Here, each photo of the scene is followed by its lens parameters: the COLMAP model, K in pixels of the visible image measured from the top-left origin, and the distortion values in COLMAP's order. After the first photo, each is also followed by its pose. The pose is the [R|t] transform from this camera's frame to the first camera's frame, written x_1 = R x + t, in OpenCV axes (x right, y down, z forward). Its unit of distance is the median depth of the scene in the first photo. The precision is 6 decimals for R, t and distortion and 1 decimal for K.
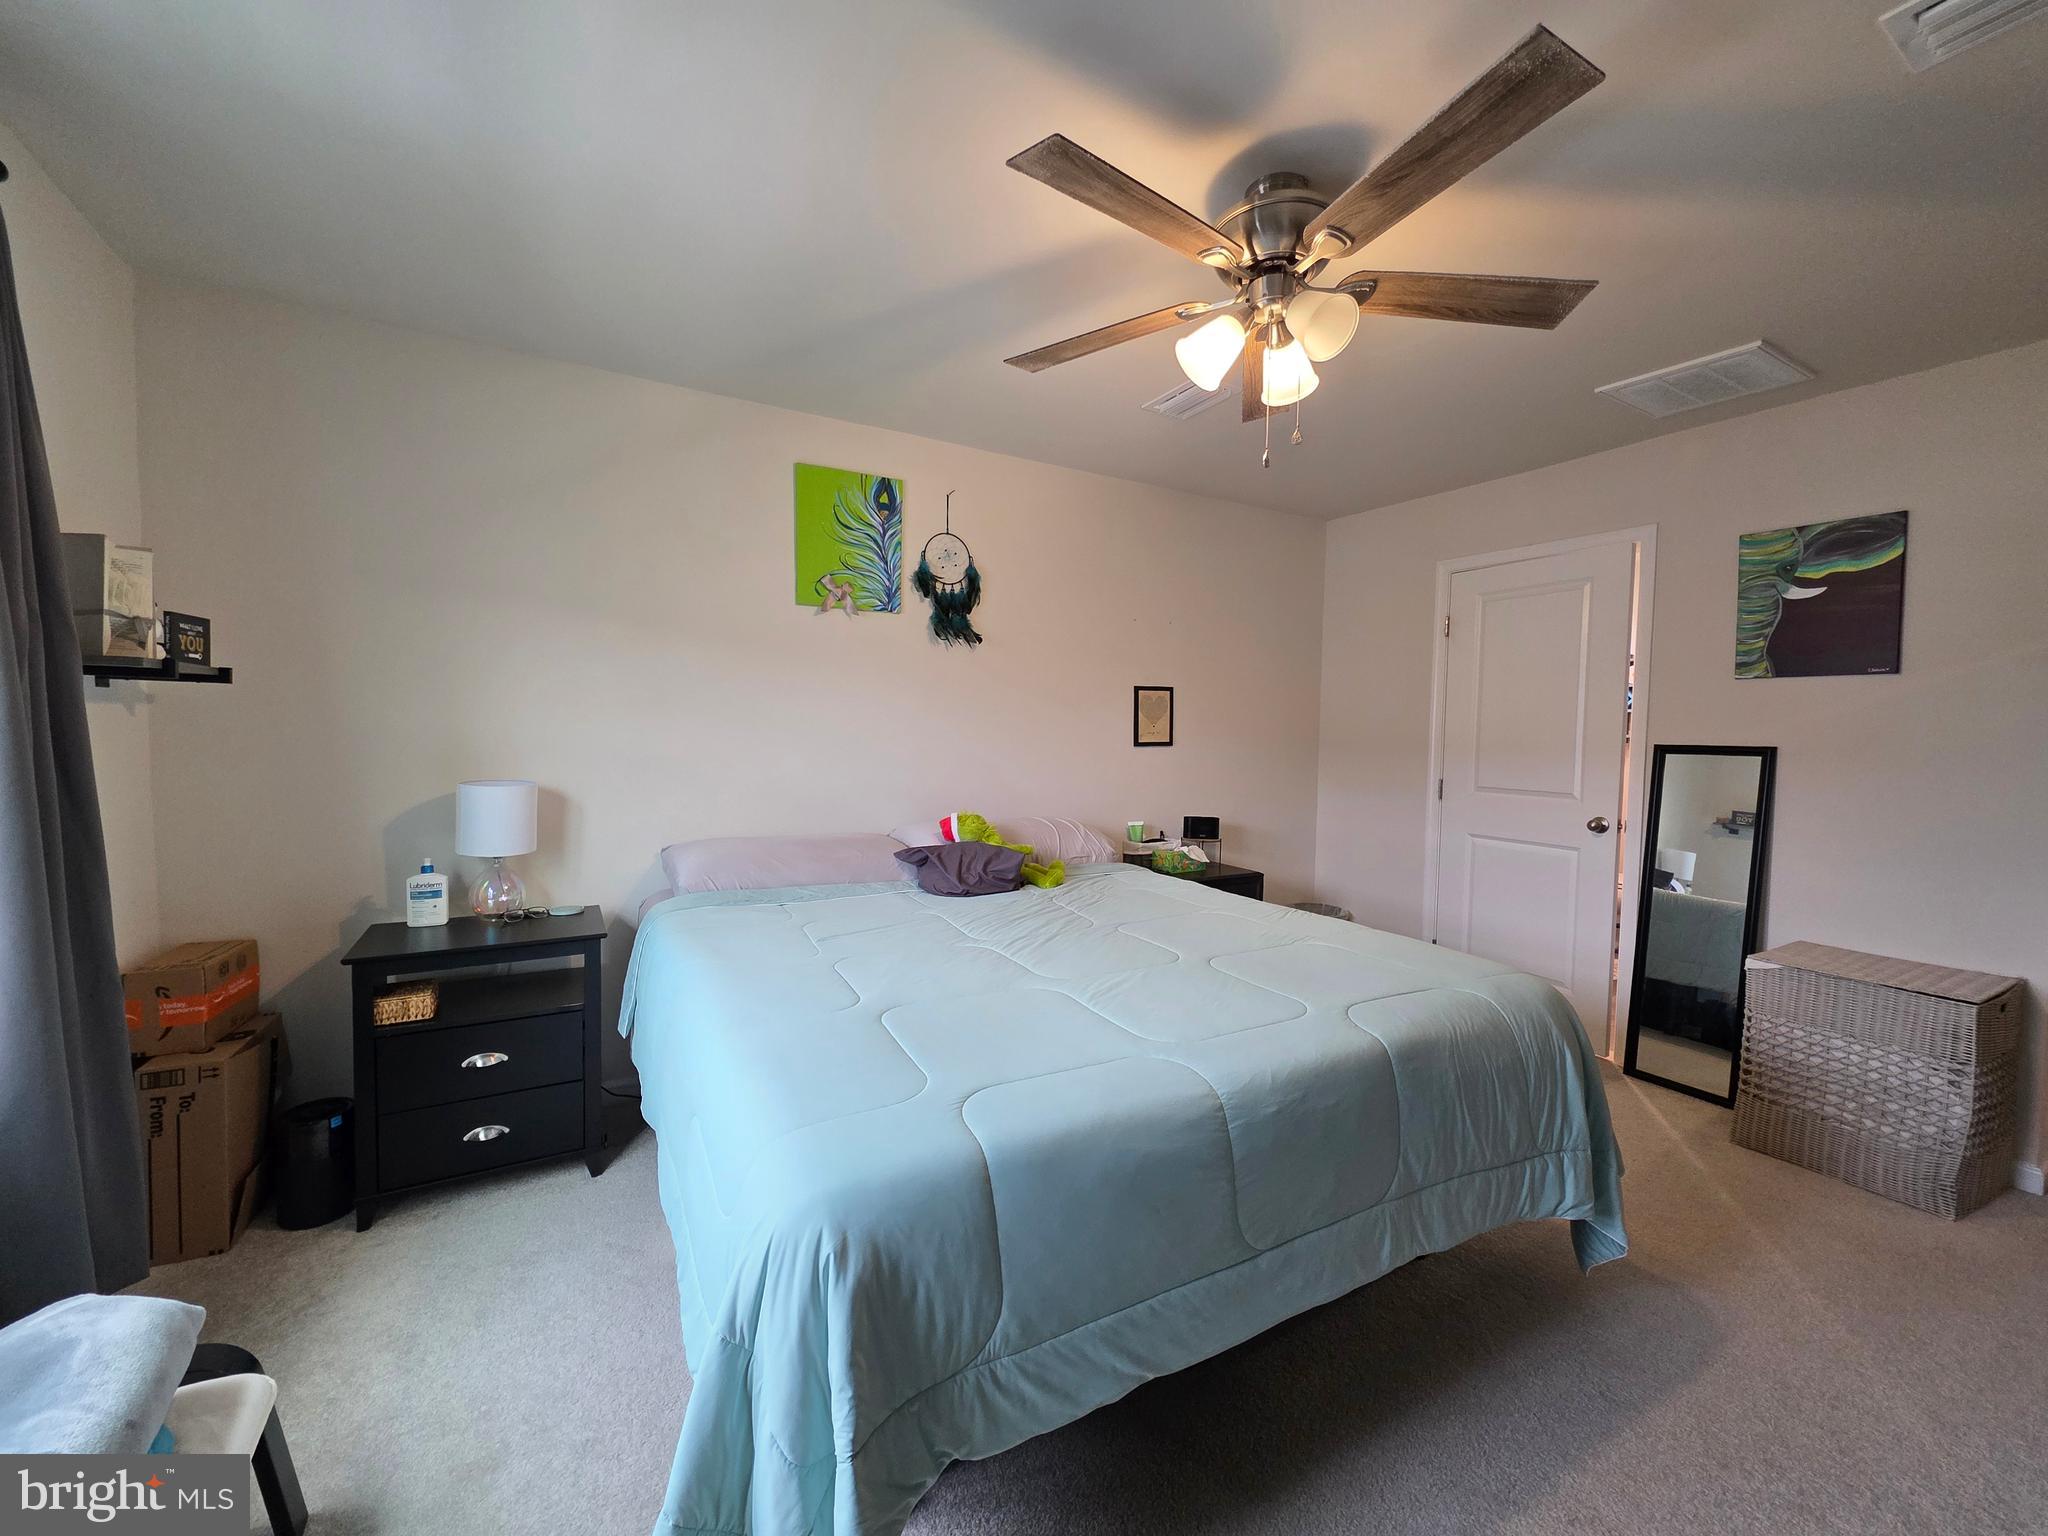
lens RADIAL K [[815.3, 0, 1024.0], [0, 815.3, 768.0], [0, 0, 1]] dist [0.002079, -0.000080]
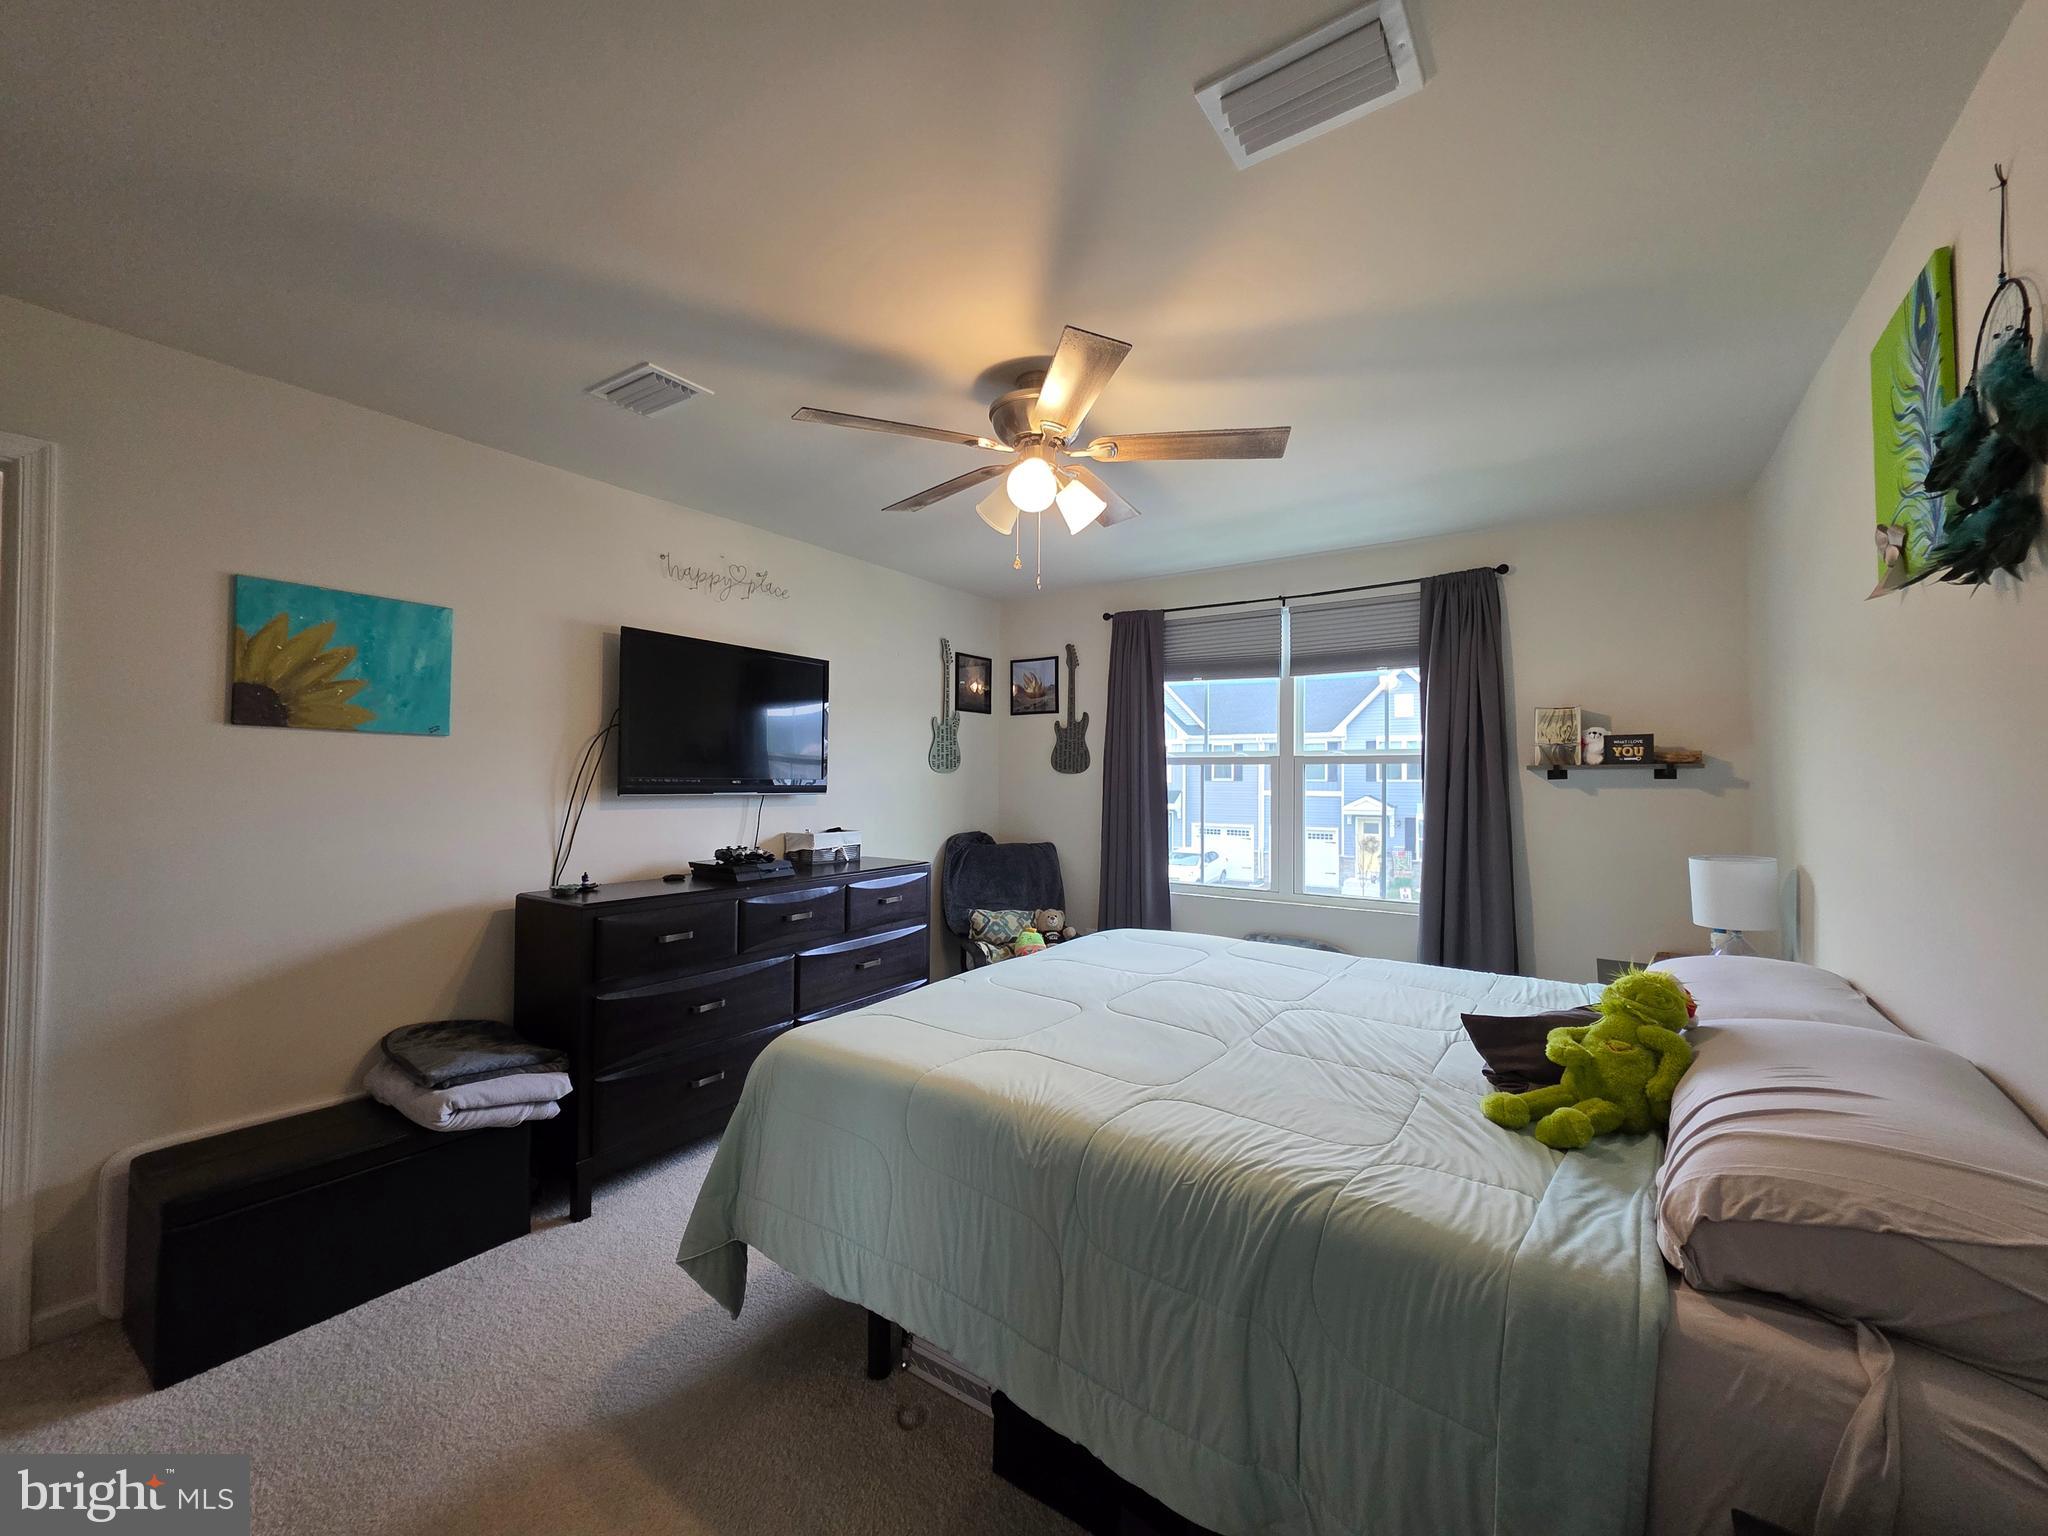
lens RADIAL K [[815.3, 0, 1024.0], [0, 815.3, 768.0], [0, 0, 1]] dist [0.002079, -0.000080]
pose [[-0.904030, -0.026877, -0.426622, 0.484736], [-0.039828, 0.998976, 0.021463, -0.065898], [0.425609, 0.036395, -0.904175, 1.233888]]
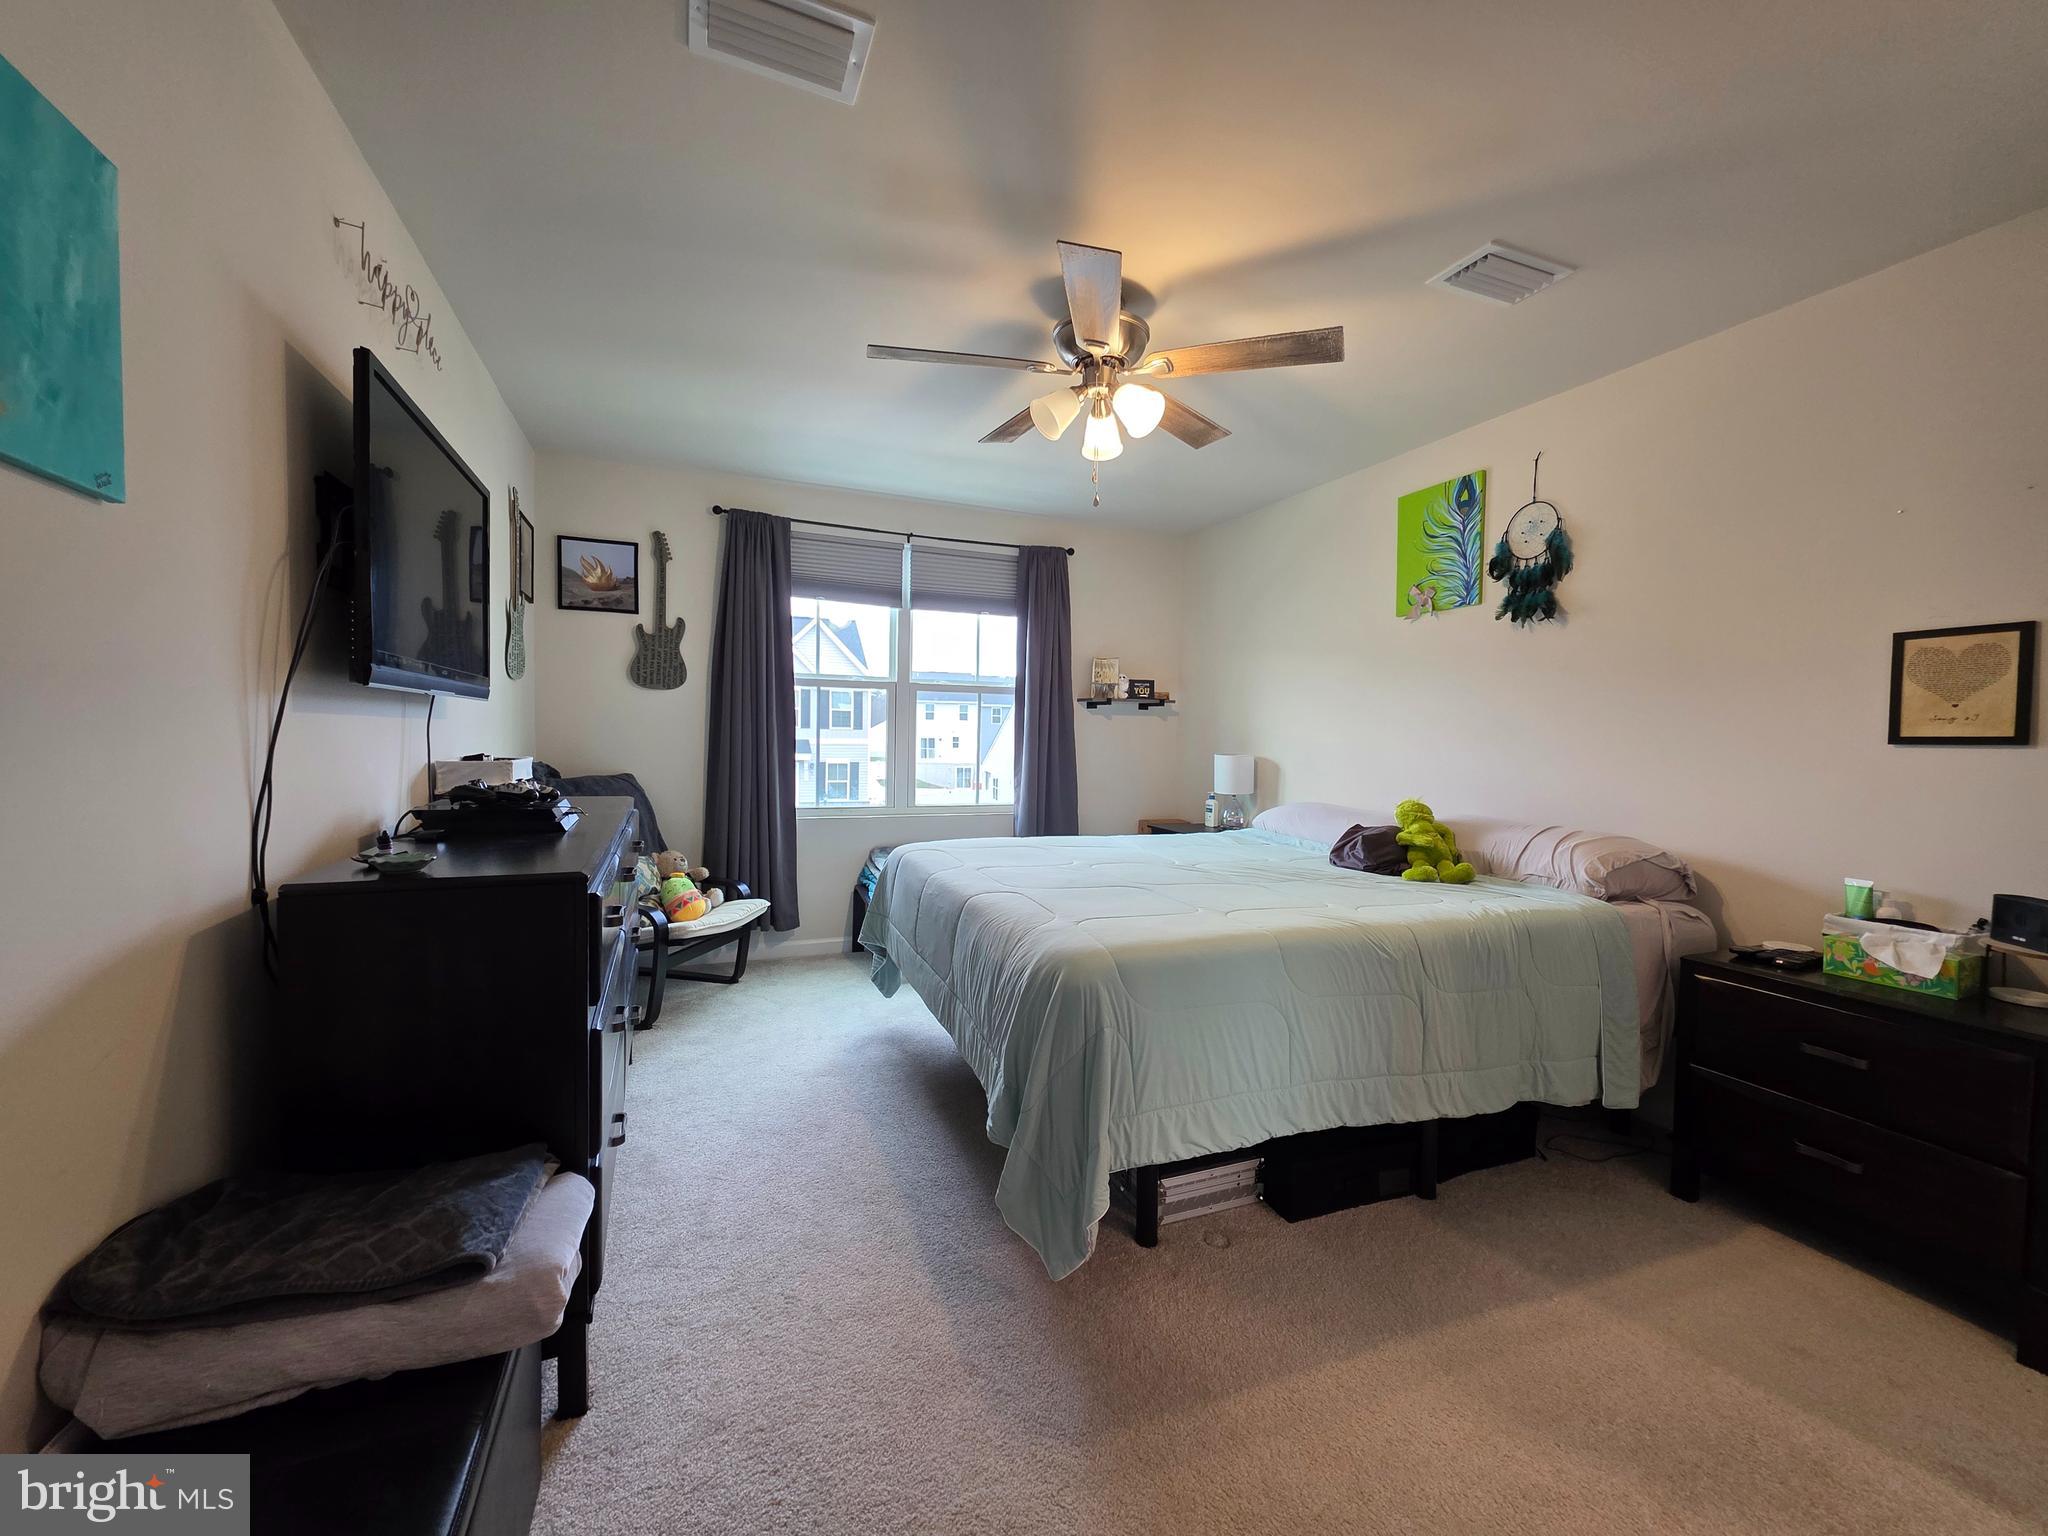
lens RADIAL K [[815.3, 0, 1024.0], [0, 815.3, 768.0], [0, 0, 1]] dist [0.002079, -0.000080]
pose [[-0.134776, 0.026042, -0.990534, 0.945879], [-0.068472, 0.997020, 0.035529, 0.012538], [0.988507, 0.072612, -0.132591, 0.622883]]
